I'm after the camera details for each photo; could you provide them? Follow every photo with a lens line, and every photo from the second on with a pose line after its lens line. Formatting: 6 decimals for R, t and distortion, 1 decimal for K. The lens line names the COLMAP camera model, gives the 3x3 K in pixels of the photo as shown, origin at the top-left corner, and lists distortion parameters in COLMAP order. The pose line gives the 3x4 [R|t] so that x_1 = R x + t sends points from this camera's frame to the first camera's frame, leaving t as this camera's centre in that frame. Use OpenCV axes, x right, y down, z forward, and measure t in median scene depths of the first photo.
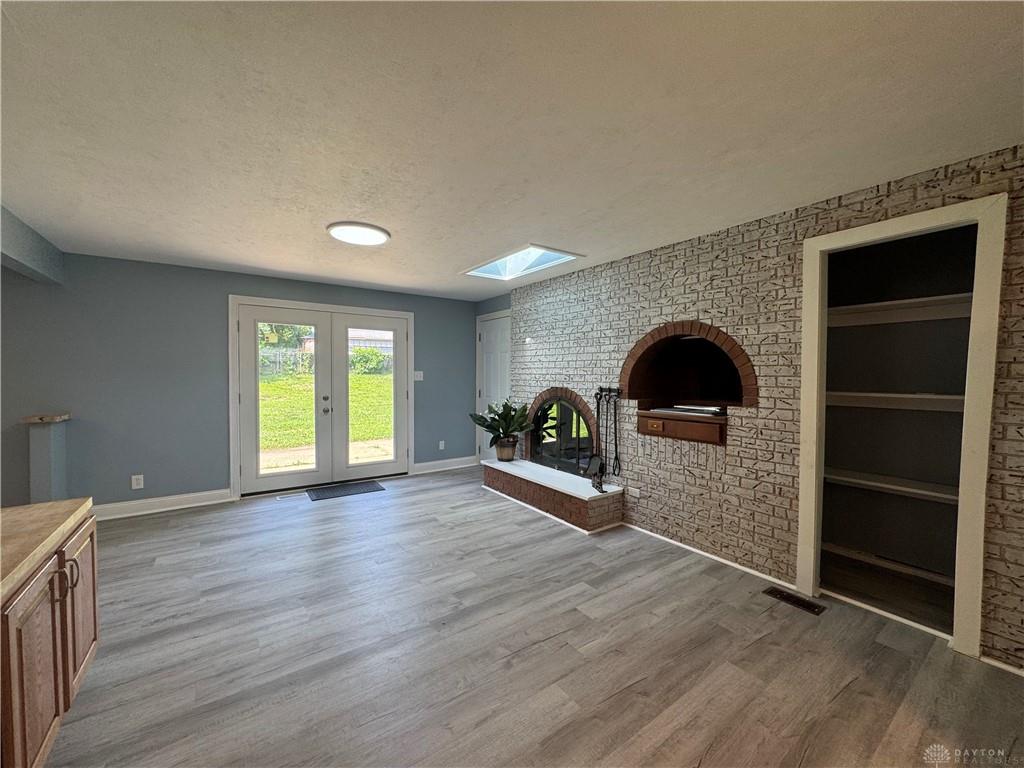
lens RADIAL K [[406.9, 0, 512.1], [0, 406.9, 386.6], [0, 0, 1]] dist [-0.004428, 0.000843]
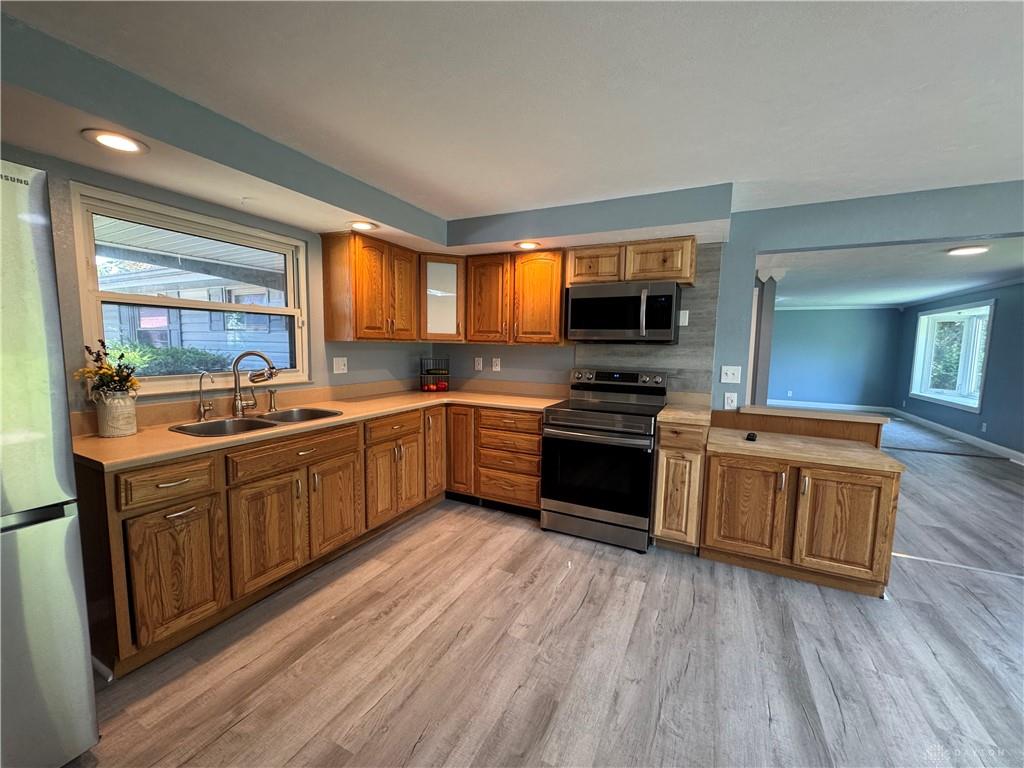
lens RADIAL K [[406.9, 0, 513.6], [0, 406.9, 383.8], [0, 0, 1]] dist [-0.004428, 0.000843]
pose [[-0.884850, 0.025037, -0.465202, 0.309778], [-0.036914, 0.991647, 0.123585, -0.042622], [0.464411, 0.126527, -0.876535, 0.844706]]
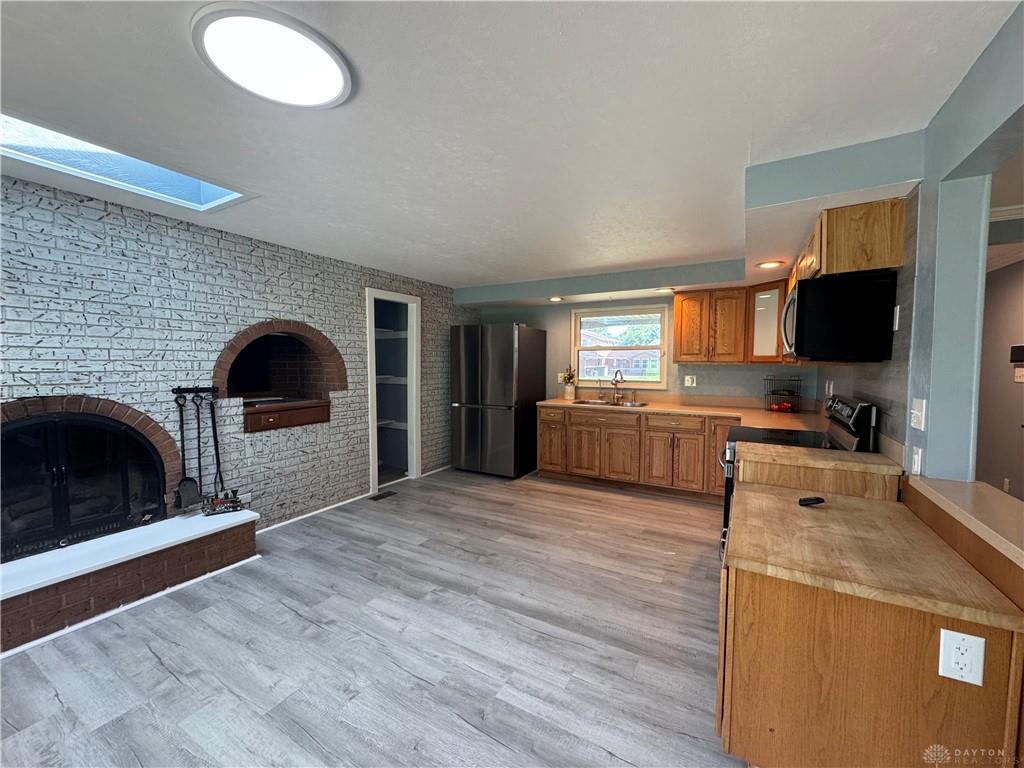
lens RADIAL K [[406.9, 0, 513.6], [0, 406.9, 385.7], [0, 0, 1]] dist [-0.004428, 0.000843]
pose [[-0.419790, -0.057675, 0.905787, -0.865409], [0.023121, 0.996975, 0.074197, -0.052016], [-0.907327, 0.052090, -0.417187, 0.932546]]
